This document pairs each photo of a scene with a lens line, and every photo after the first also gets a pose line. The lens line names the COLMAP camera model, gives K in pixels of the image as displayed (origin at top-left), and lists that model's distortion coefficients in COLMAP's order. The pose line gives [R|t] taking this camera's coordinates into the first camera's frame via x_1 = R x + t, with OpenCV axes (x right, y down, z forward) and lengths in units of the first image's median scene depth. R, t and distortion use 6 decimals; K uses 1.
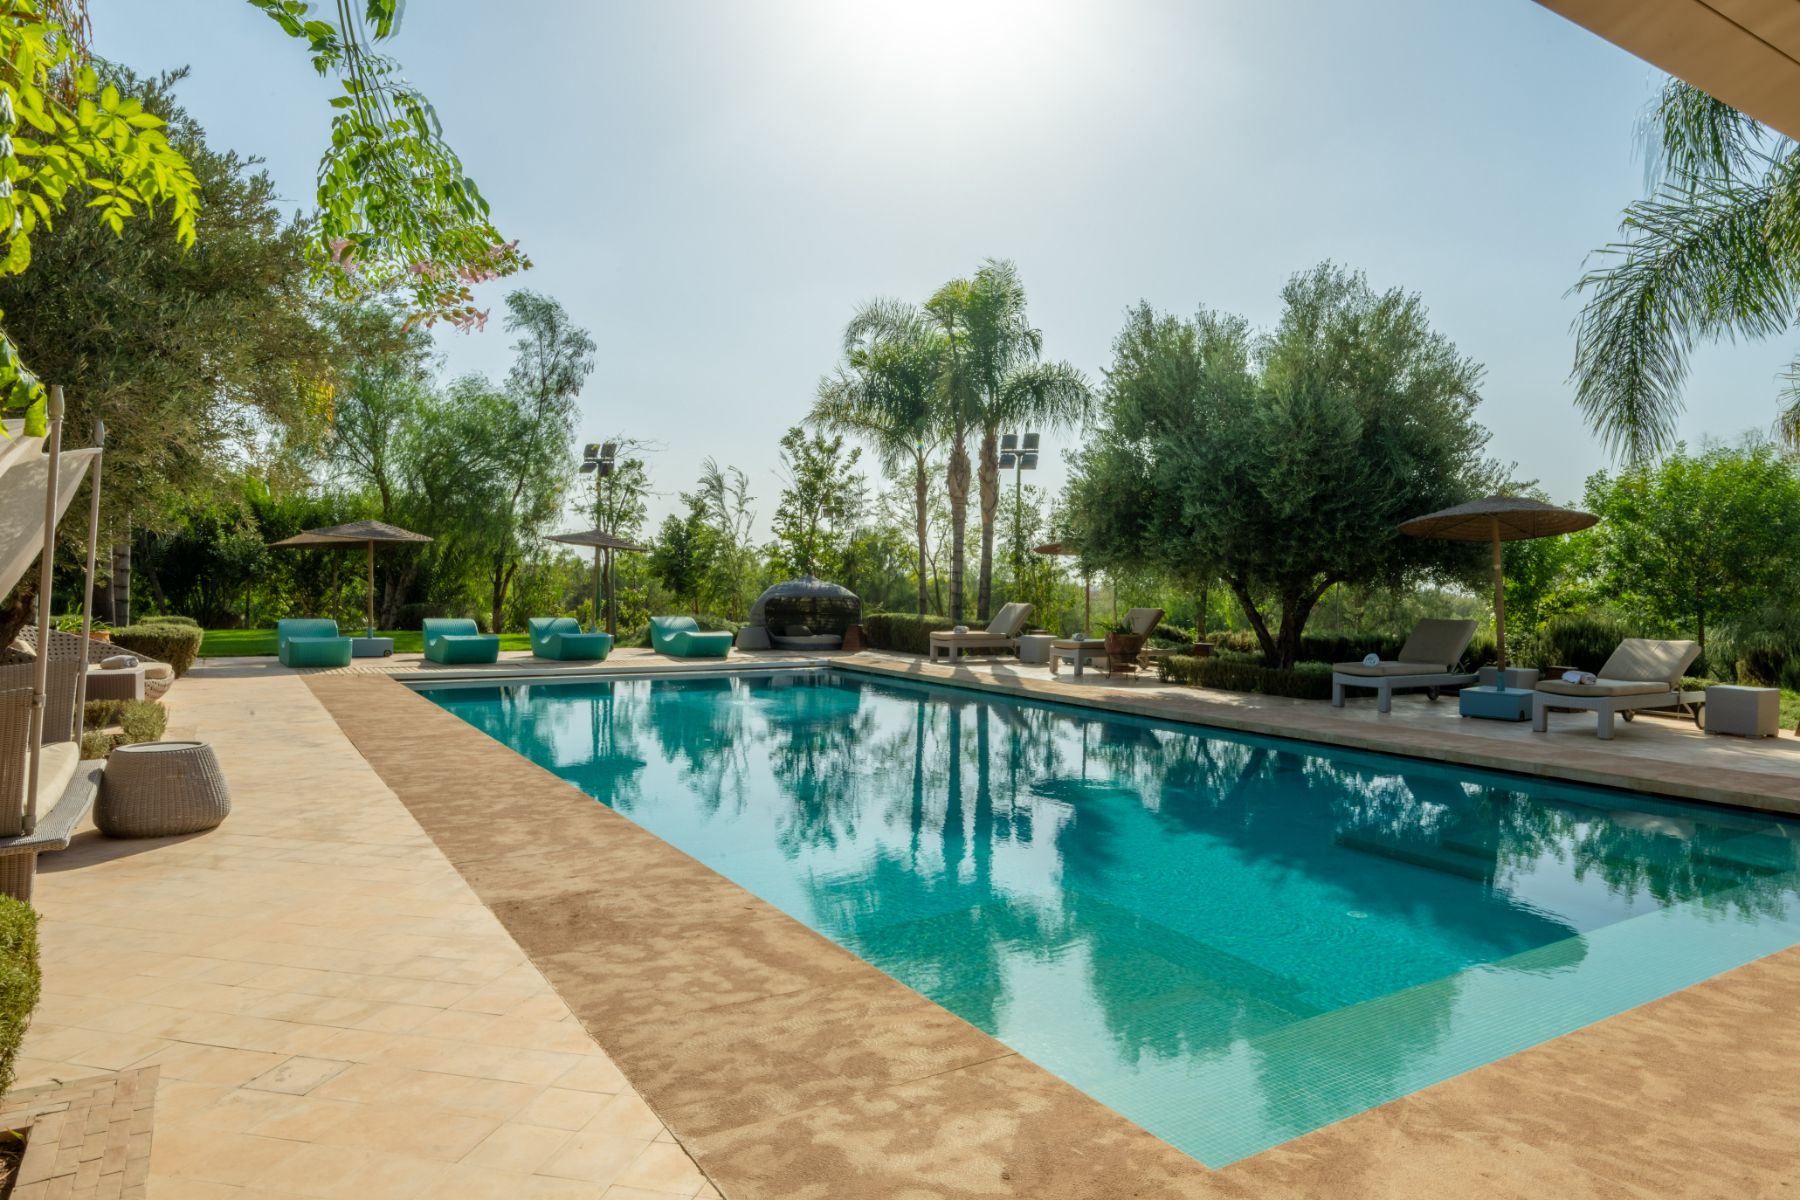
lens RADIAL K [[1142.5, 0, 900.0], [0, 1142.5, 600.0], [0, 0, 1]] dist [-0.002276, -0.001124]
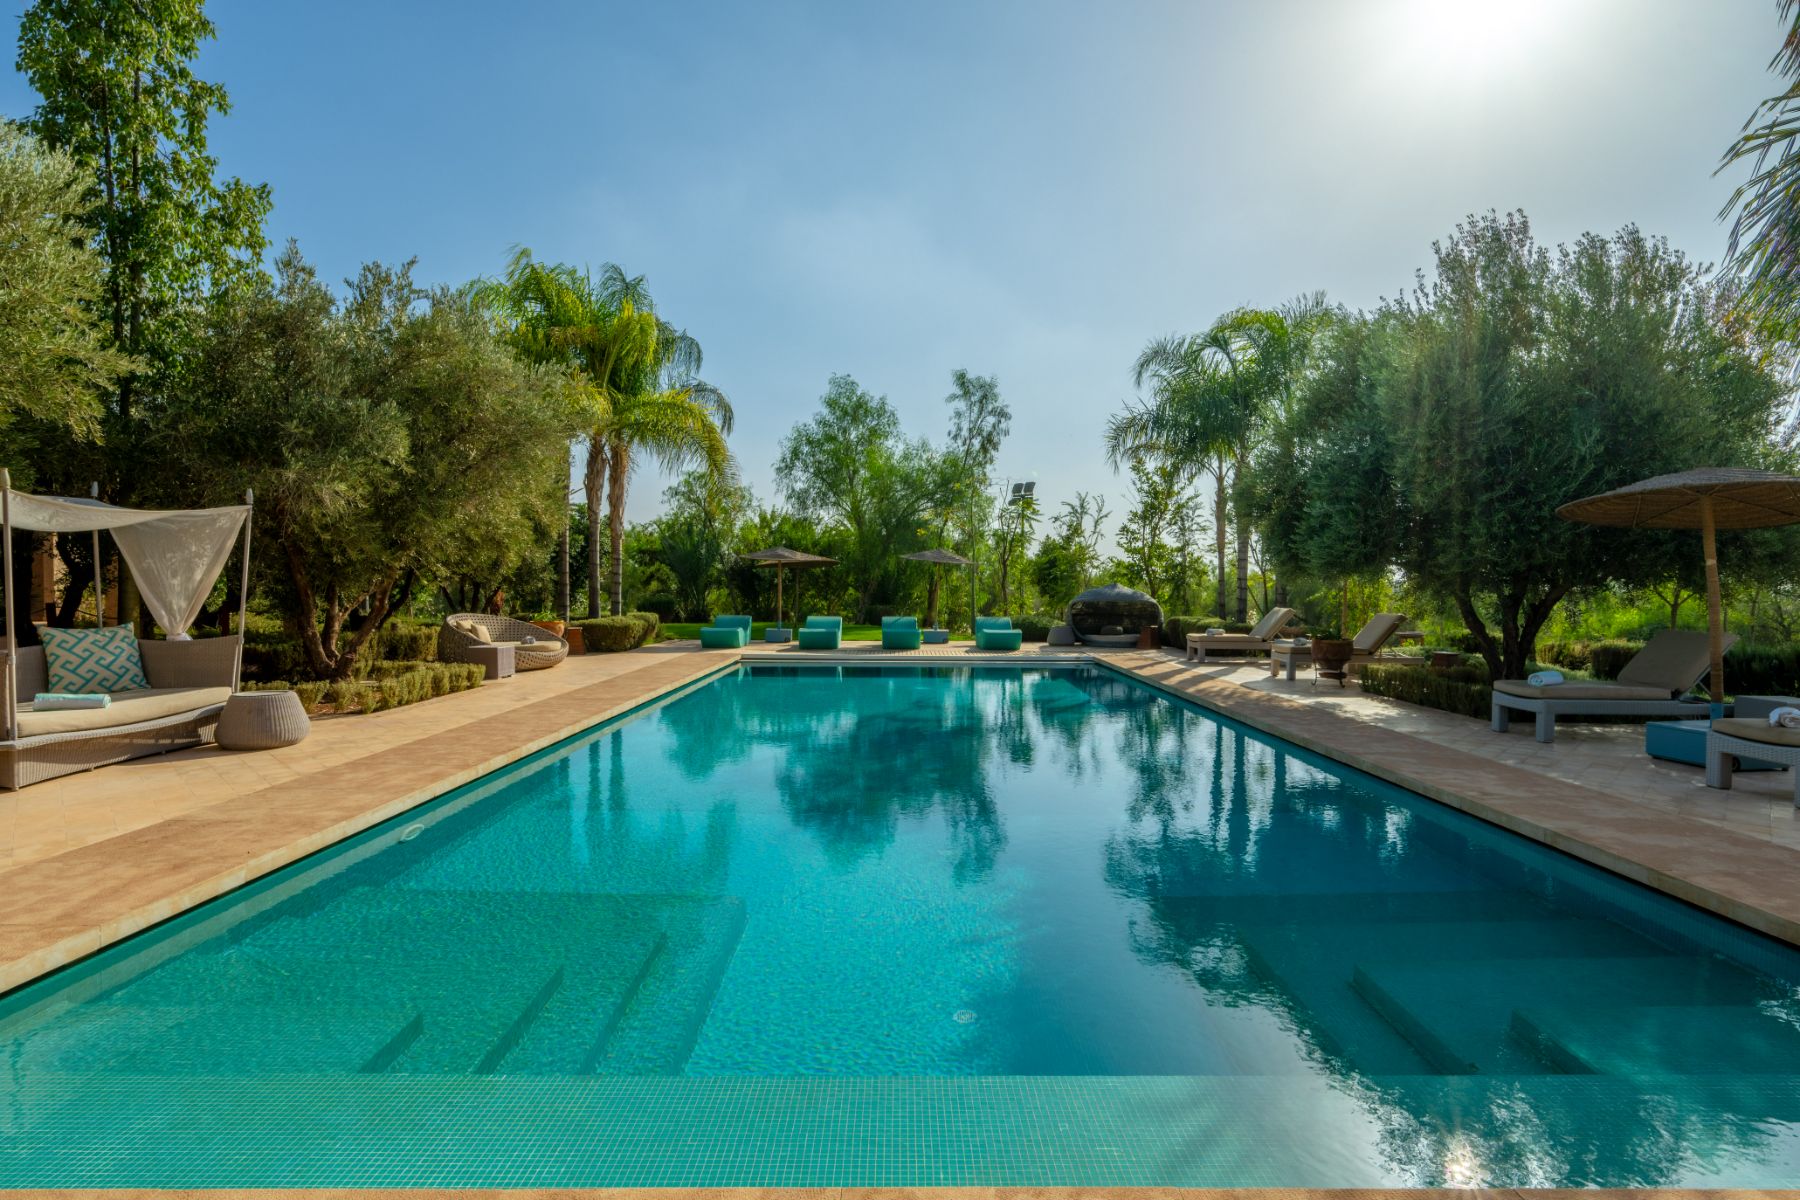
lens RADIAL K [[875.8, 0, 900.0], [0, 875.8, 600.0], [0, 0, 1]] dist [-0.000298, -0.000022]
pose [[0.846514, 0.001485, -0.532364, 0.181087], [-0.003816, 0.999987, -0.003278, -0.000133], [0.532352, 0.004806, 0.846509, 0.110754]]
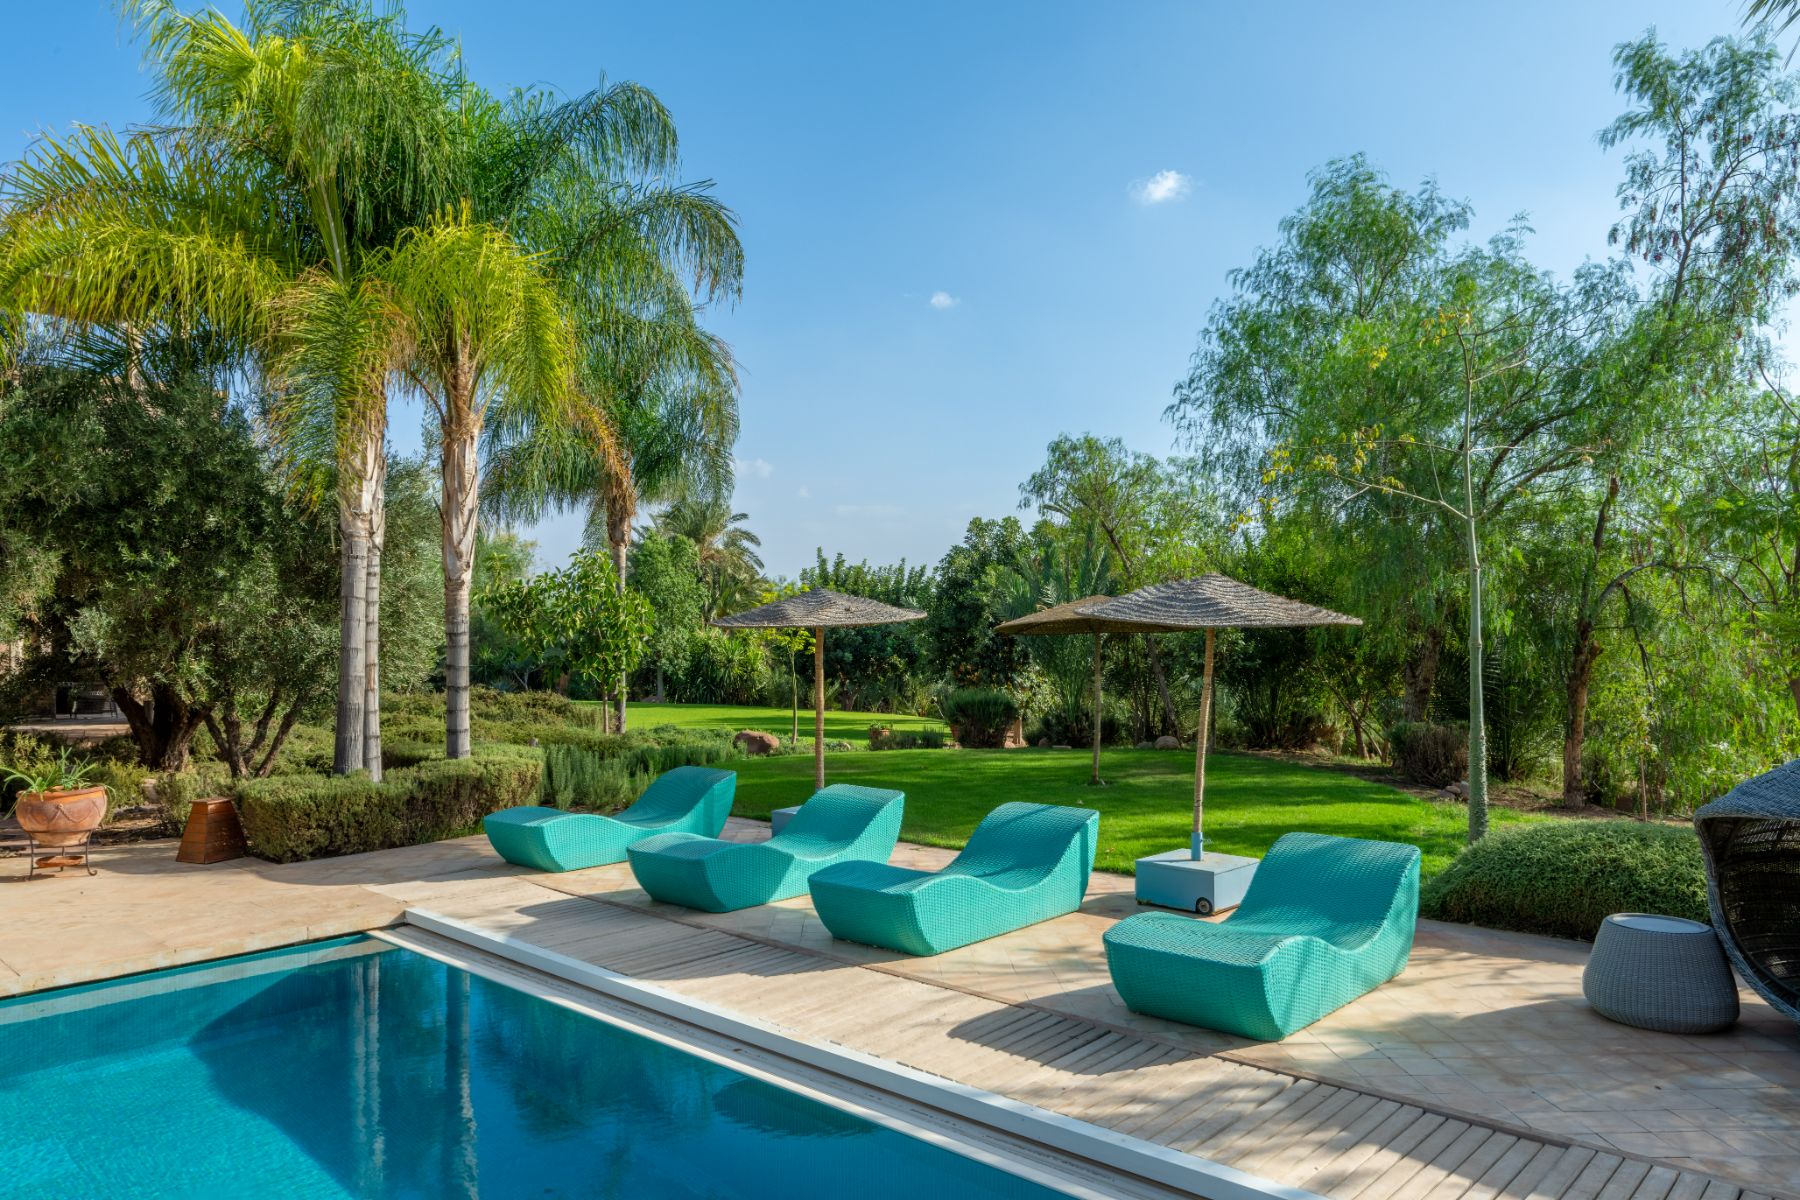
lens RADIAL K [[1142.5, 0, 900.0], [0, 1142.5, 600.0], [0, 0, 1]] dist [-0.002276, -0.001124]
pose [[0.249840, -0.027893, -0.967885, 0.030051], [-0.021998, 0.999163, -0.034473, -0.033762], [0.968037, 0.029905, 0.249018, 0.724020]]
